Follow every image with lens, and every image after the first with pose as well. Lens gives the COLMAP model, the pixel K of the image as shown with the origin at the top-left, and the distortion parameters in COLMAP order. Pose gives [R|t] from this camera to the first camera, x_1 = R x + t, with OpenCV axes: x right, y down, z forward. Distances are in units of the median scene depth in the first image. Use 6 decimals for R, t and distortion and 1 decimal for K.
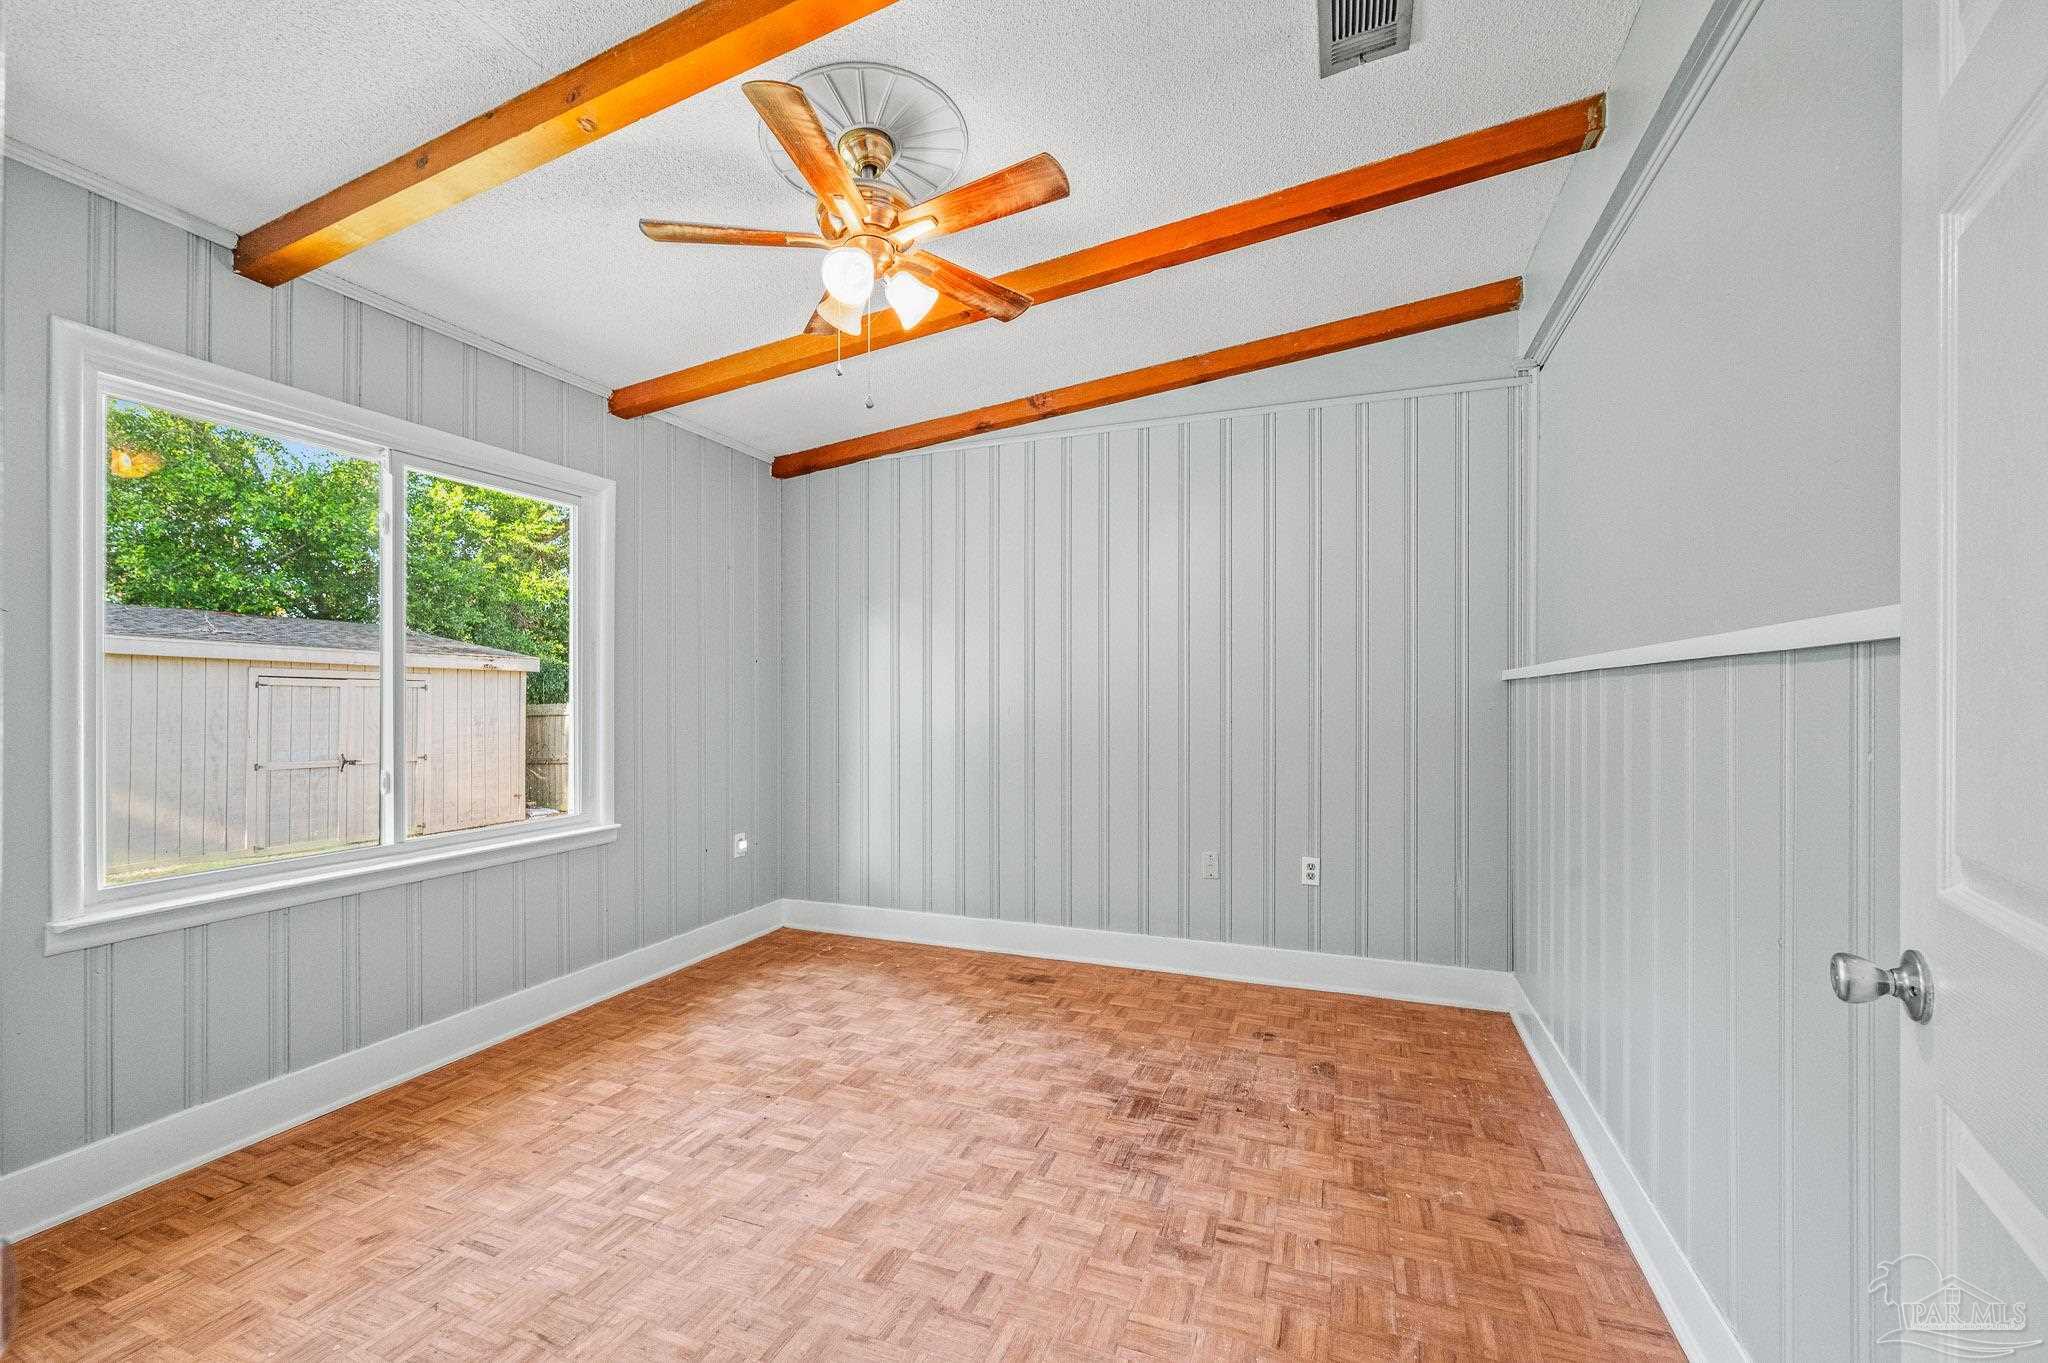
lens RADIAL K [[826.9, 0, 1021.1], [0, 826.9, 697.7], [0, 0, 1]] dist [0.002618, -0.000578]
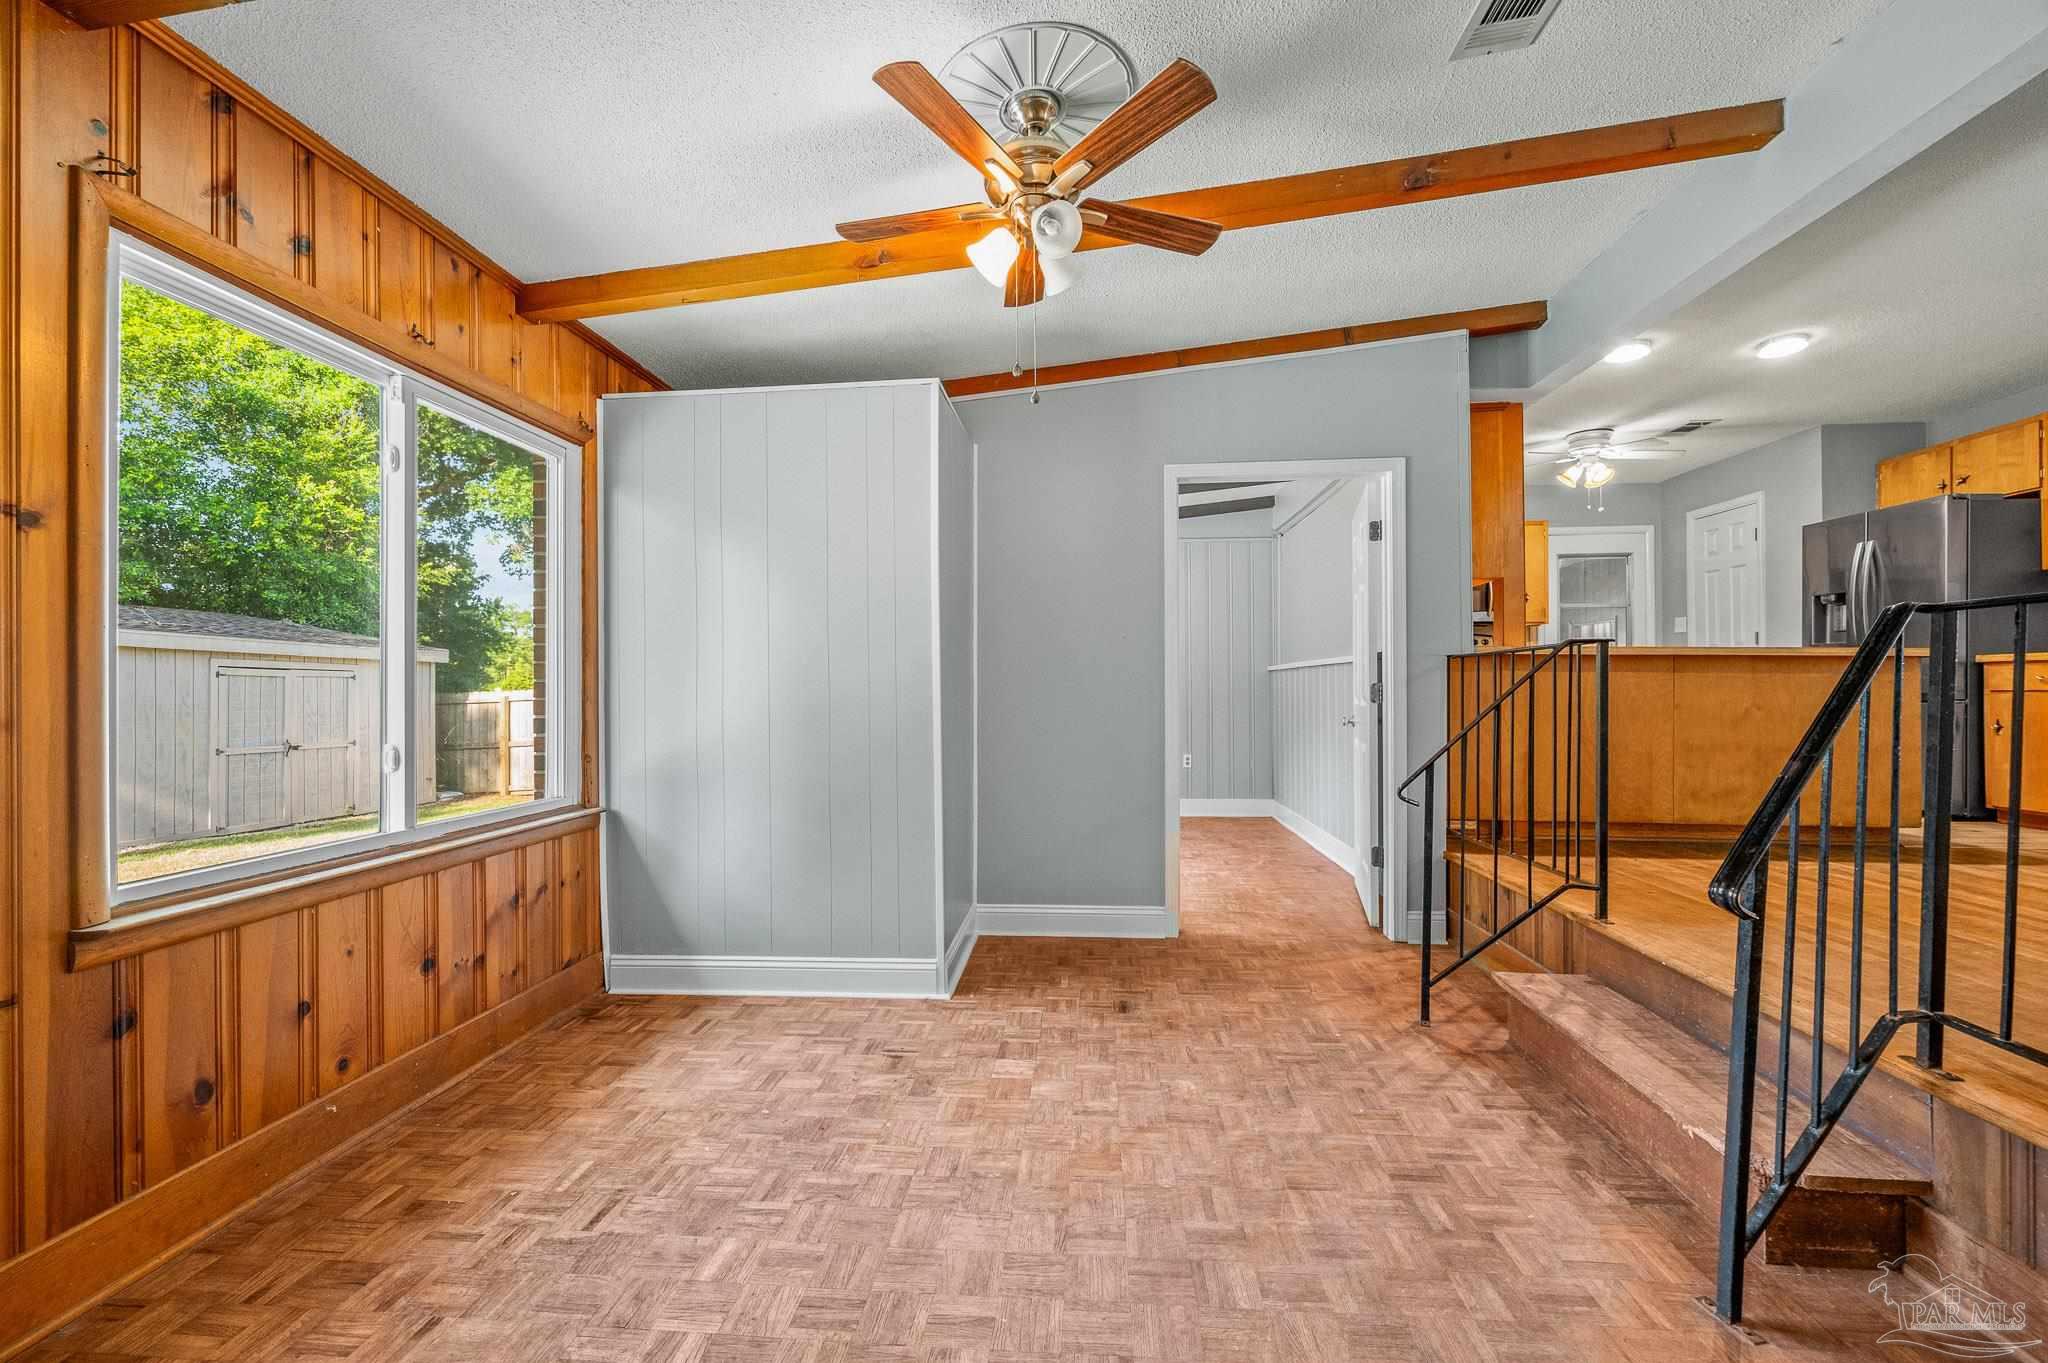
lens RADIAL K [[826.9, 0, 1027.8], [0, 826.9, 676.2], [0, 0, 1]] dist [0.002618, -0.000578]
pose [[0.959799, -0.003726, 0.280665, -0.192901], [0.008240, 0.999855, -0.014907, 0.009523], [-0.280569, 0.016621, 0.959690, -0.277959]]
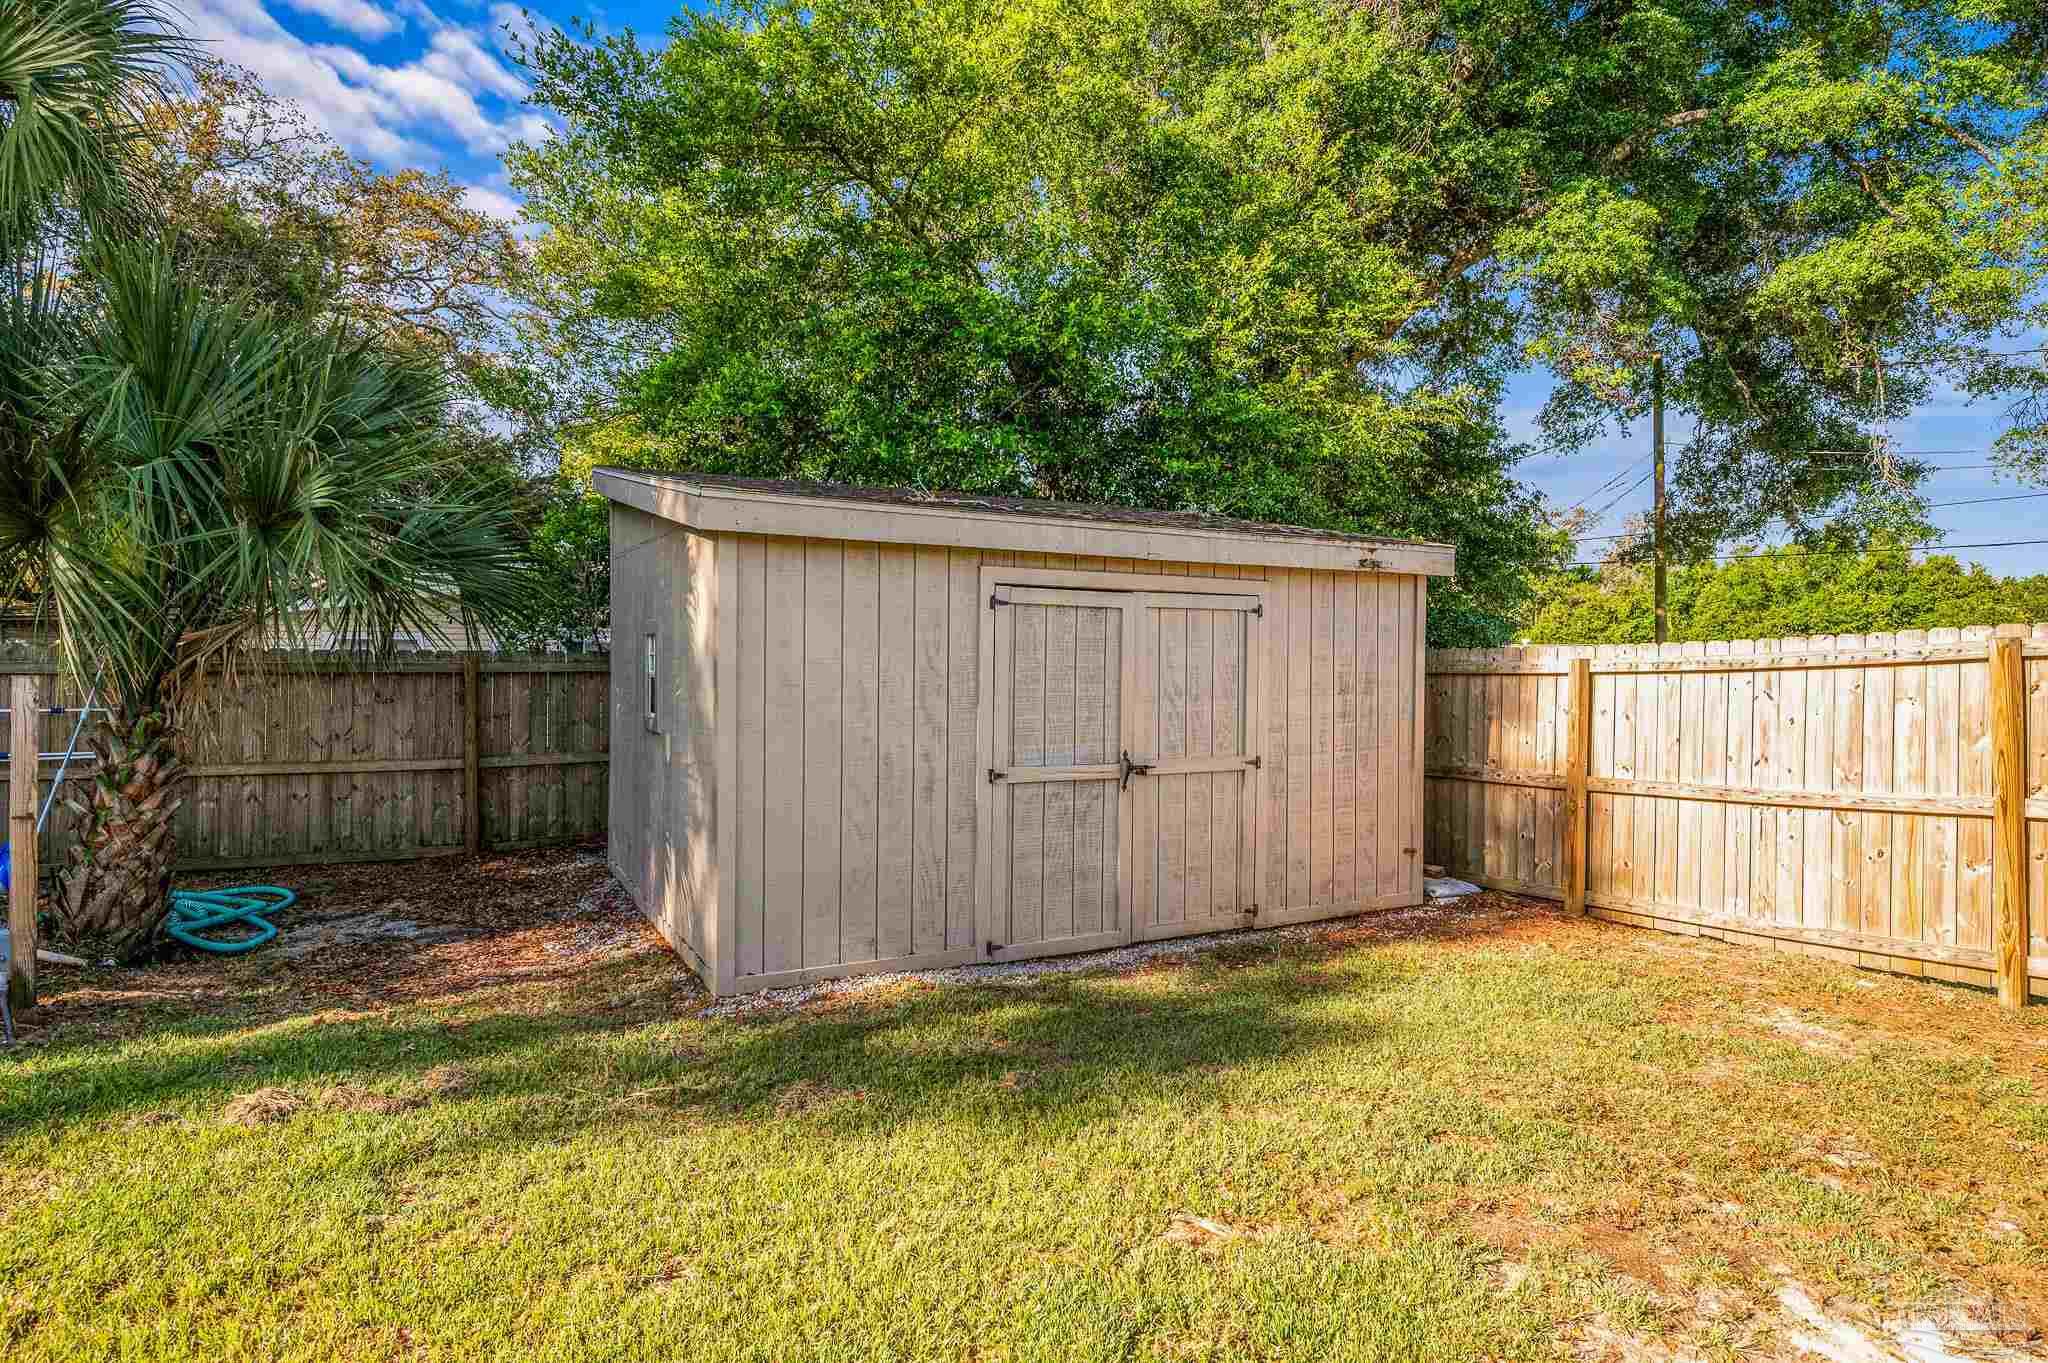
lens RADIAL K [[1124.8, 0, 1025.8], [0, 1124.8, 663.5], [0, 0, 1]] dist [0.000443, 0.000368]
pose [[0.765826, 0.015905, -0.642851, -0.433287], [-0.005436, 0.999818, 0.018261, 0.006547], [0.643025, -0.010490, 0.765774, 0.455249]]
